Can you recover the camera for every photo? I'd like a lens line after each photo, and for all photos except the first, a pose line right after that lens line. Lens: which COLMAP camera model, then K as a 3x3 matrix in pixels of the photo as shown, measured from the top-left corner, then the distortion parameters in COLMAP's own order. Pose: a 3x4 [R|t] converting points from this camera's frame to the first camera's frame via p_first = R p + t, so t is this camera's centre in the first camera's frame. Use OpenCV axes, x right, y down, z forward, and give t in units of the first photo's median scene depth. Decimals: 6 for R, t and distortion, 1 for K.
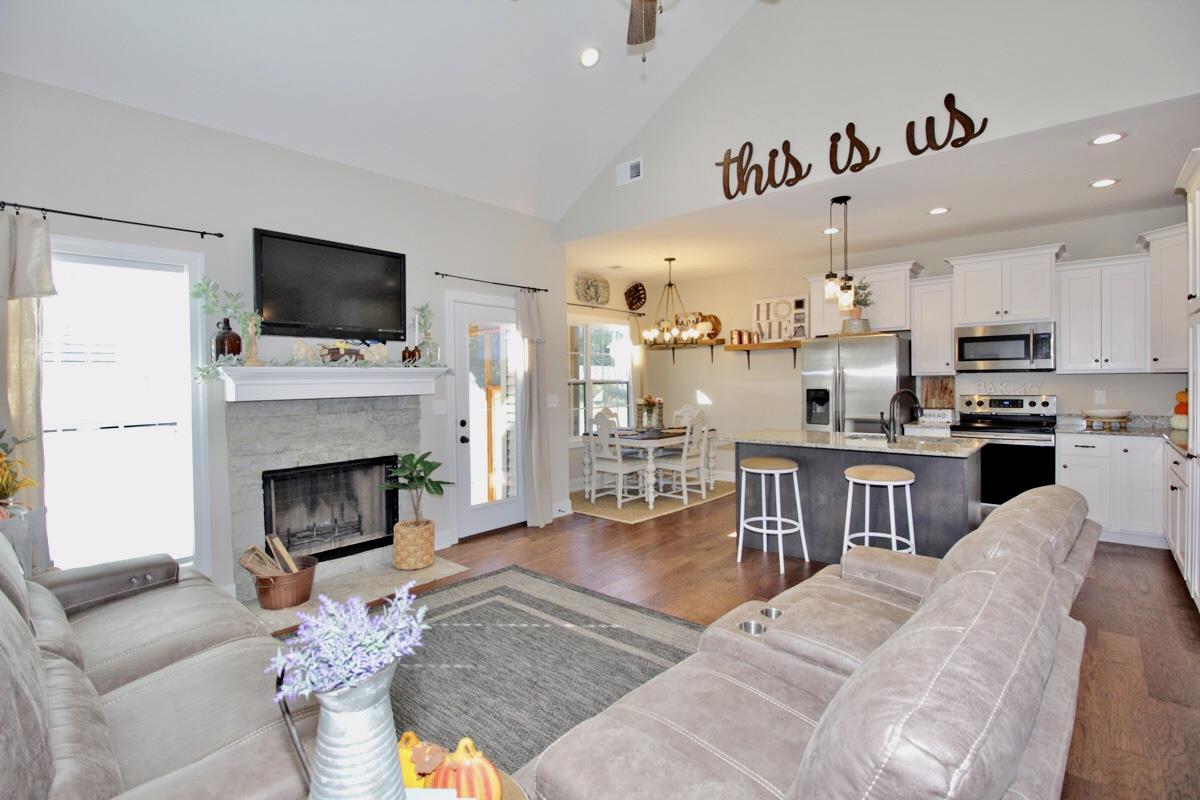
lens RADIAL K [[551.2, 0, 600.0], [0, 551.2, 400.0], [0, 0, 1]] dist [-0.044757, -0.000723]
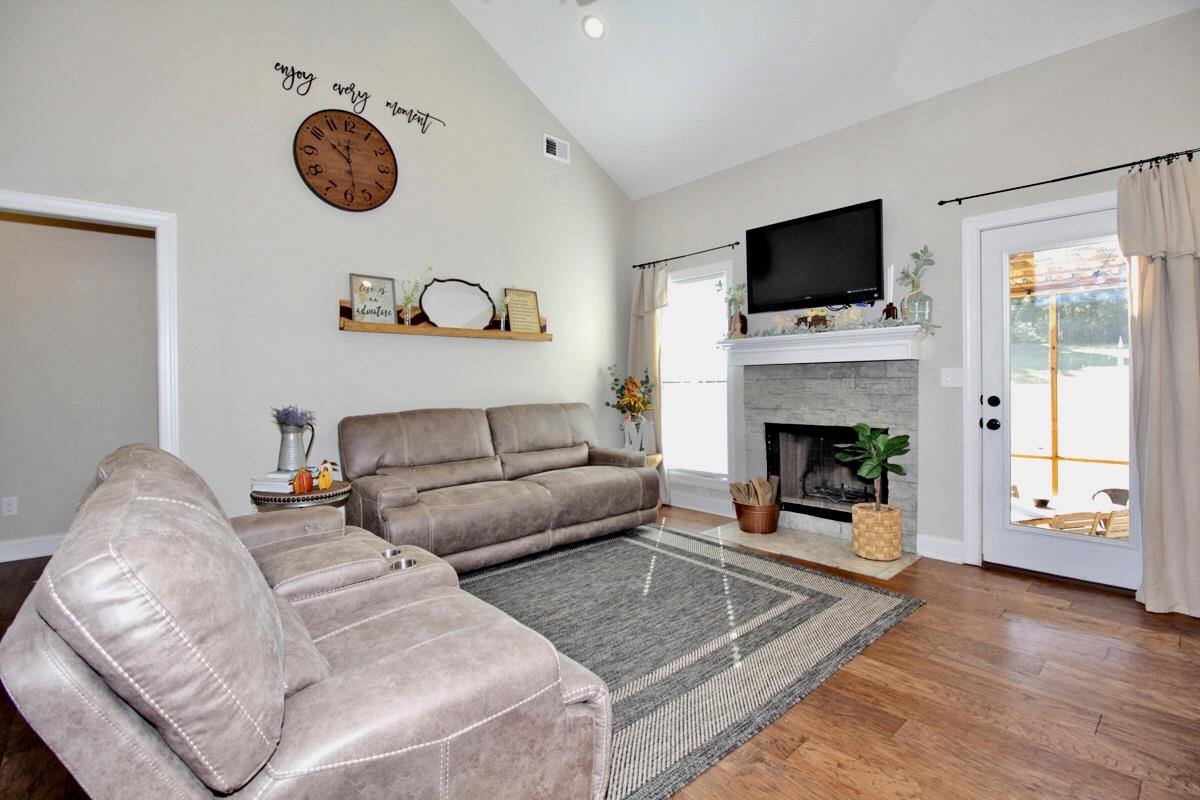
lens RADIAL K [[556.5, 0, 604.9], [0, 556.5, 383.9], [0, 0, 1]] dist [-0.004465, -0.001114]
pose [[-0.113036, 0.024626, -0.993286, 0.667444], [-0.021540, 0.999397, 0.027229, 0.015650], [0.993357, 0.024473, -0.112438, 0.762899]]
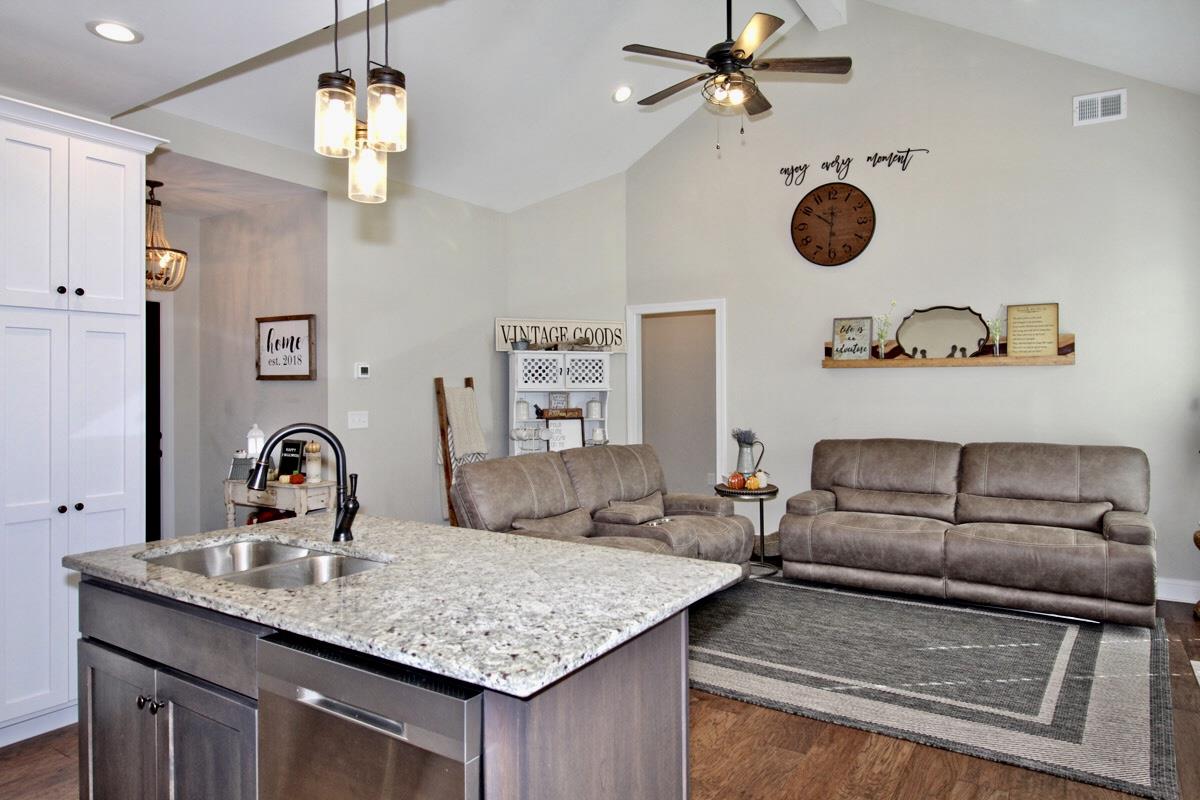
lens RADIAL K [[756.2, 0, 610.0], [0, 756.2, 384.6], [0, 0, 1]] dist [-0.000170, -0.001170]
pose [[-0.988959, 0.018738, -0.147000, 0.423021], [0.014269, 0.999405, 0.031396, -0.065426], [0.147501, 0.028952, -0.988638, 1.735821]]
